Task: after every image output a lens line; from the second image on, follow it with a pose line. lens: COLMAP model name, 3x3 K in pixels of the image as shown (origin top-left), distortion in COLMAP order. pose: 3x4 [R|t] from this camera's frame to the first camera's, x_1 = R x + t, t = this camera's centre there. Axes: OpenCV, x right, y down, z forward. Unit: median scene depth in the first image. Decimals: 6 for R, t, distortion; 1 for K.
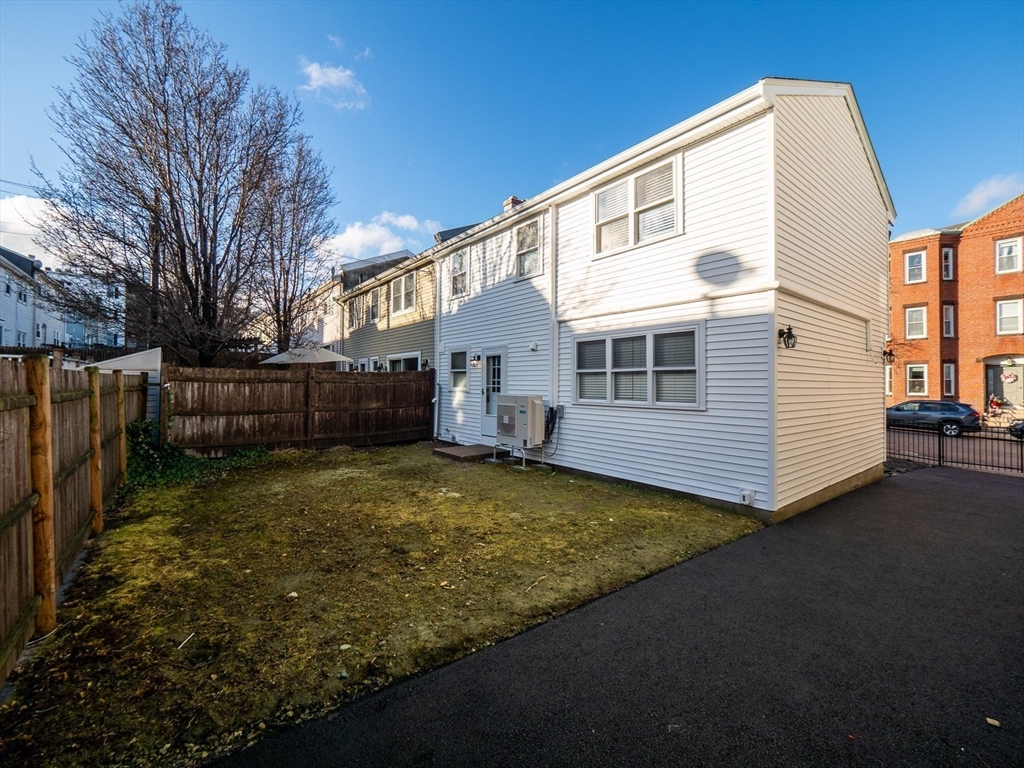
lens RADIAL K [[433.1, 0, 506.6], [0, 433.1, 376.3], [0, 0, 1]] dist [0.001327, -0.000586]
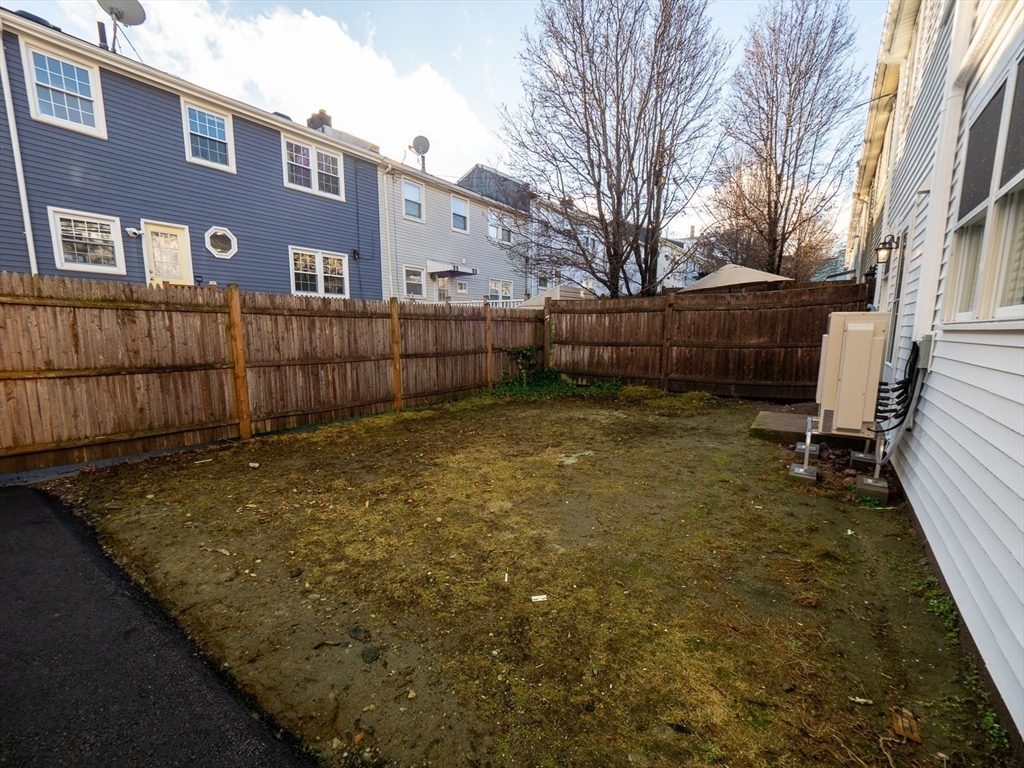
lens RADIAL K [[453.8, 0, 488.4], [0, 453.8, 380.2], [0, 0, 1]] dist [-0.001387, -0.000243]
pose [[0.279642, 0.099538, -0.954931, 0.326839], [0.020117, 0.993785, 0.109479, 0.048402], [0.959894, -0.049825, 0.275902, 0.463890]]
